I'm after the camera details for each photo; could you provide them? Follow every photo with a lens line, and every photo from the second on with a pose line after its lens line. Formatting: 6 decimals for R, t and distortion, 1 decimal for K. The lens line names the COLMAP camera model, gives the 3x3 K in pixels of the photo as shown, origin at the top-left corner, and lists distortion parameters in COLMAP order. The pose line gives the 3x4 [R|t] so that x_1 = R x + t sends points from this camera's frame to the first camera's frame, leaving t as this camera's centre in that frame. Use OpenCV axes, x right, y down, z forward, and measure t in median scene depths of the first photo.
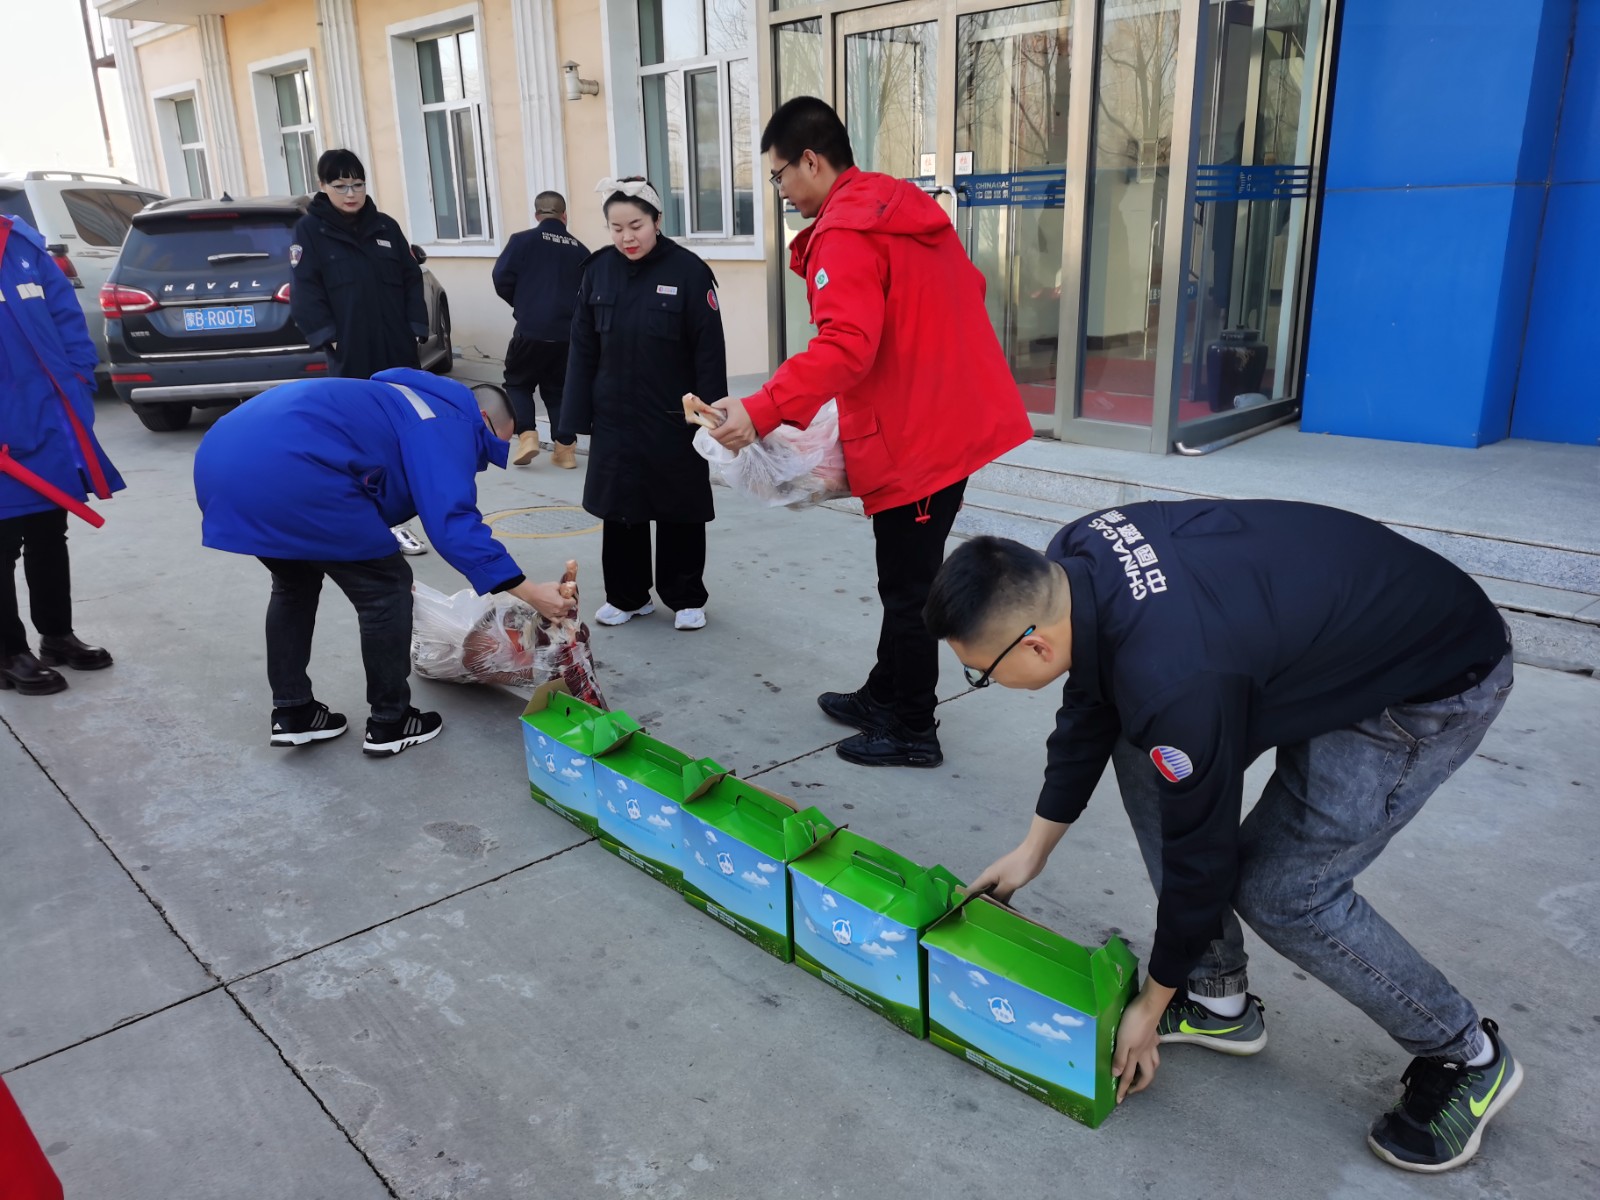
lens RADIAL K [[1239.1, 0, 800.0], [0, 1239.1, 600.0], [0, 0, 1]] dist [0.062623, -0.042615]
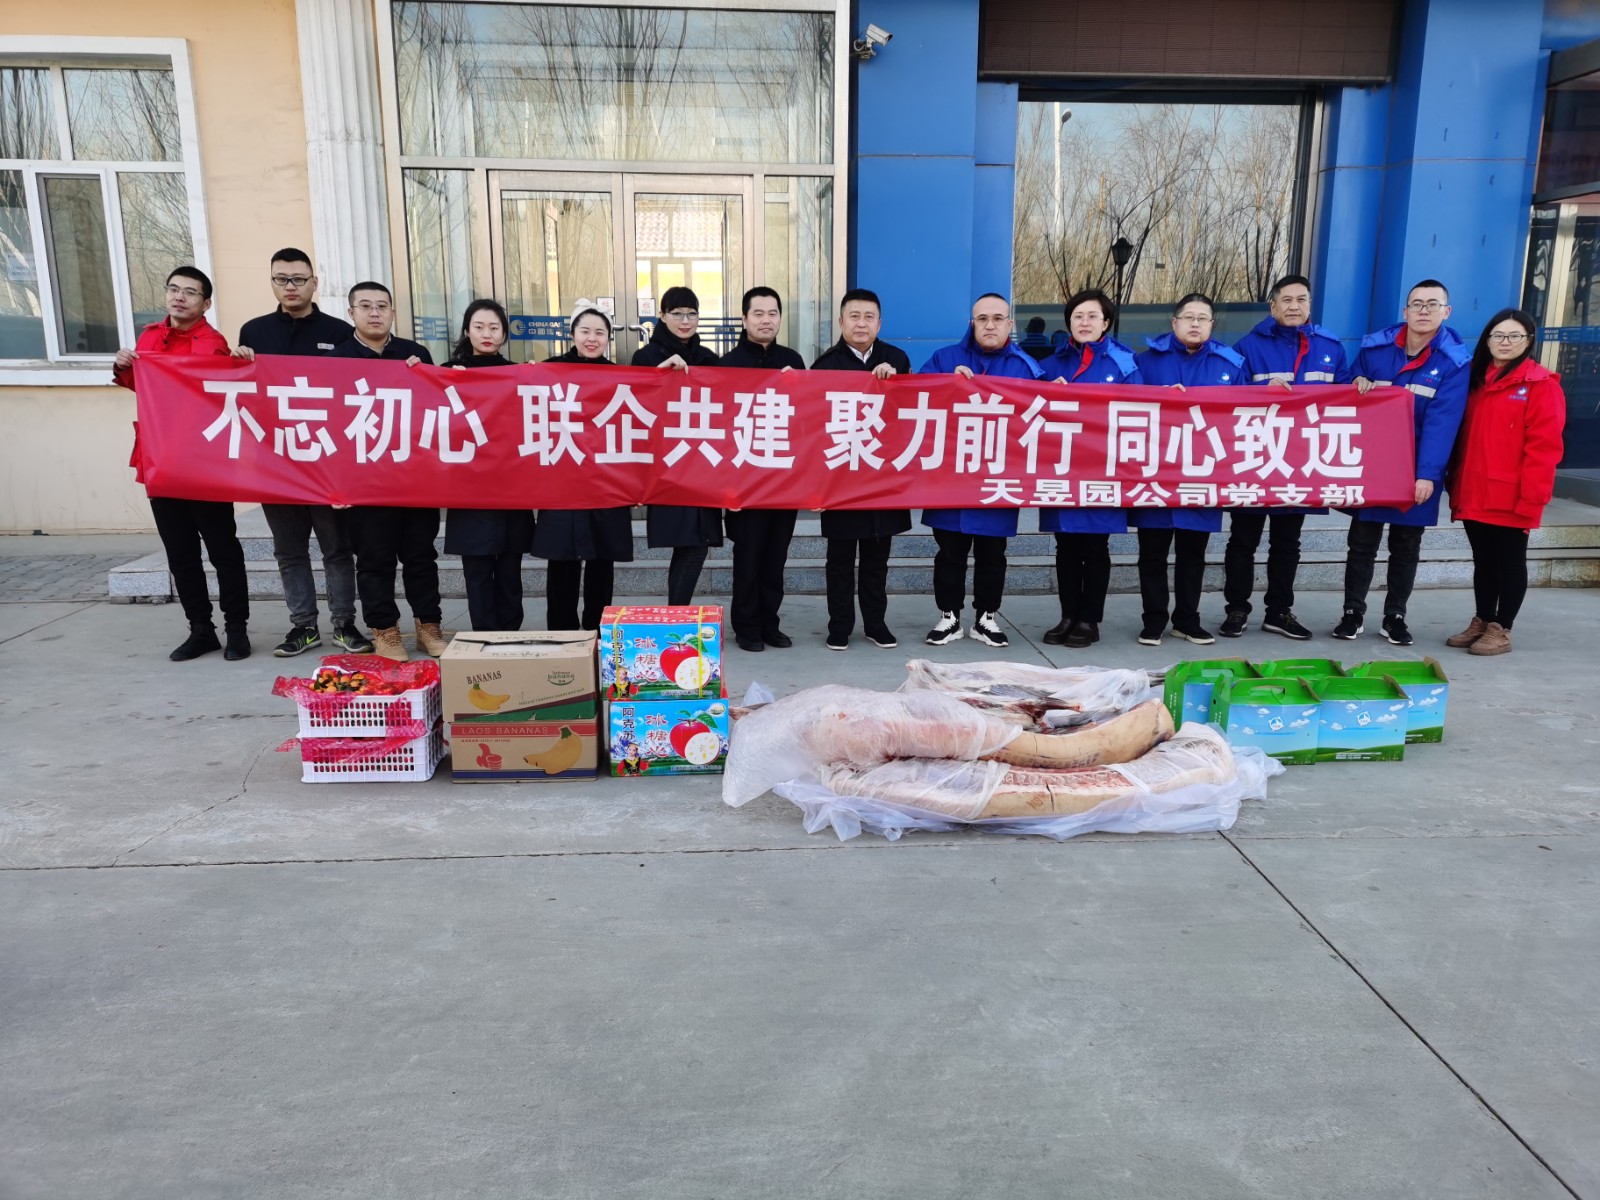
lens RADIAL K [[1239.1, 0, 800.0], [0, 1239.1, 600.0], [0, 0, 1]] dist [0.062623, -0.042615]
pose [[0.600339, -0.129116, 0.789254, -1.421360], [0.213461, 0.976948, -0.002546, -0.059137], [-0.770732, 0.170003, 0.614062, 0.313291]]
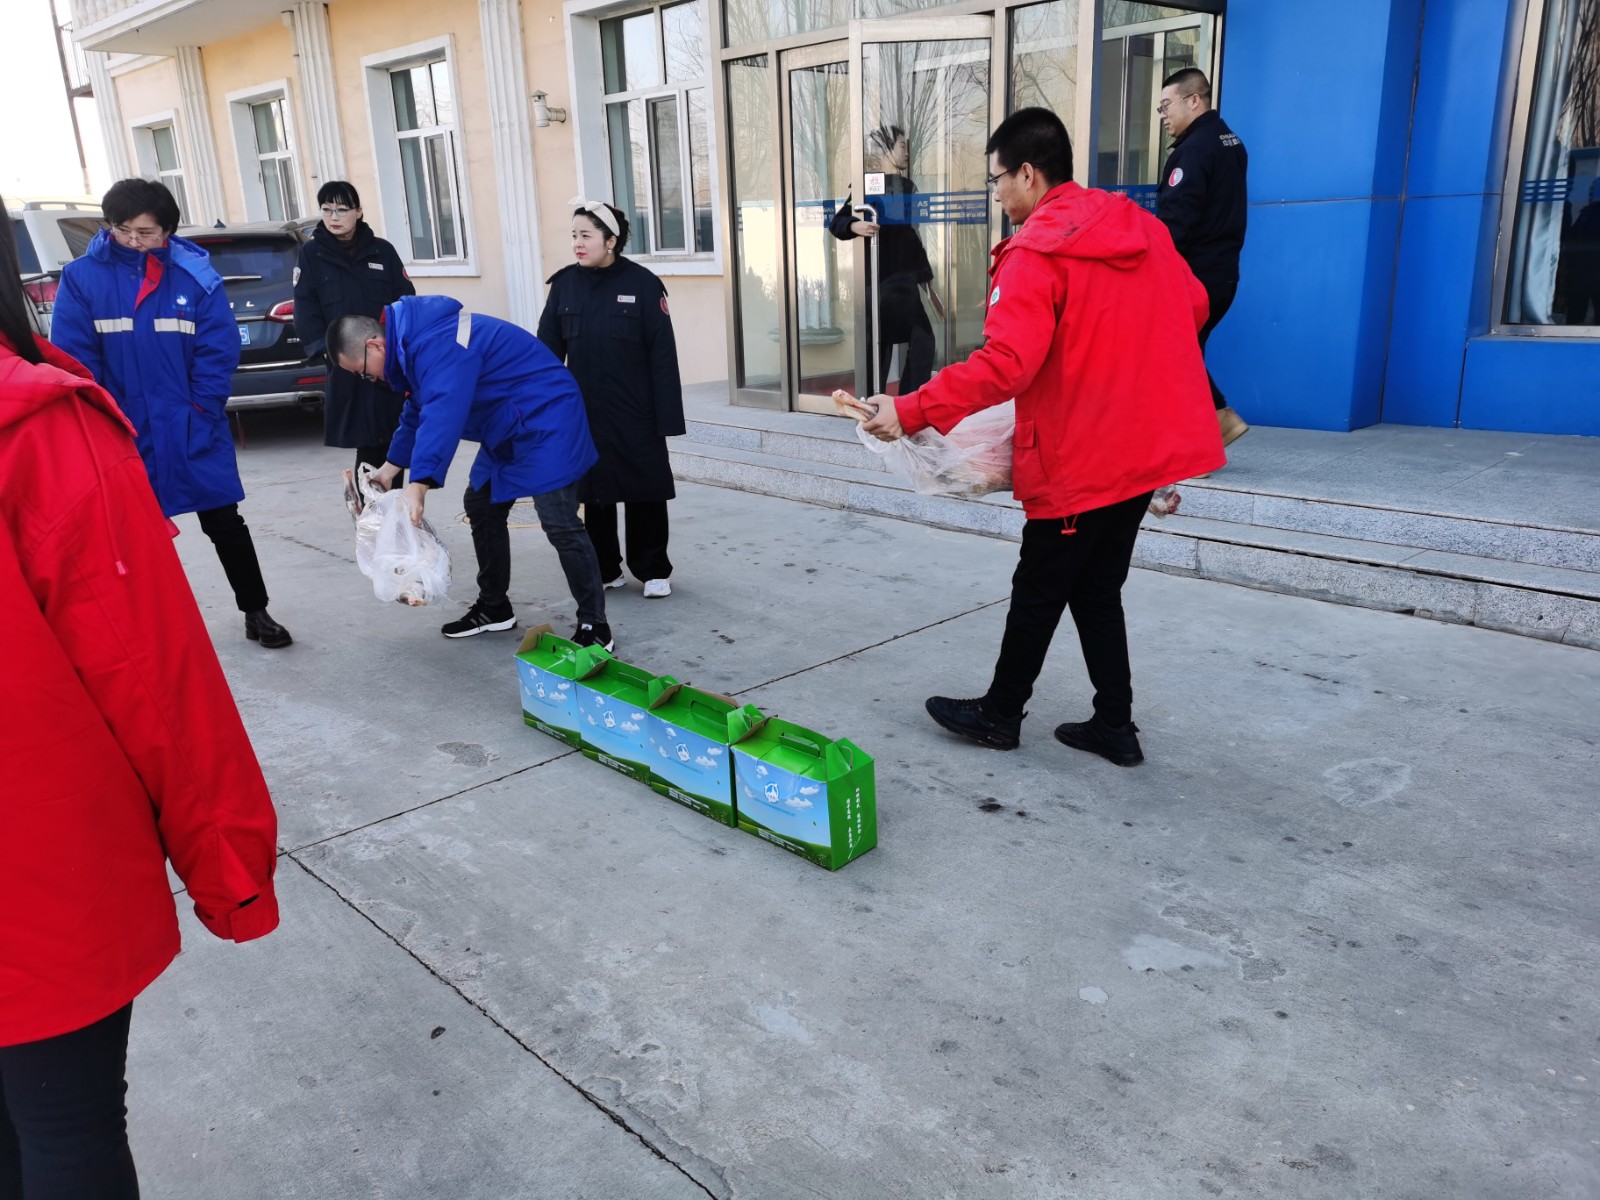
lens RADIAL K [[1241.6, 0, 801.0], [0, 1241.6, 615.3], [0, 0, 1]] dist [0.074818, -0.075296]
pose [[0.999620, -0.020067, 0.018898, 0.029983], [0.020066, 0.999799, 0.000238, 0.056382], [-0.018899, 0.000141, 0.999821, -0.204596]]
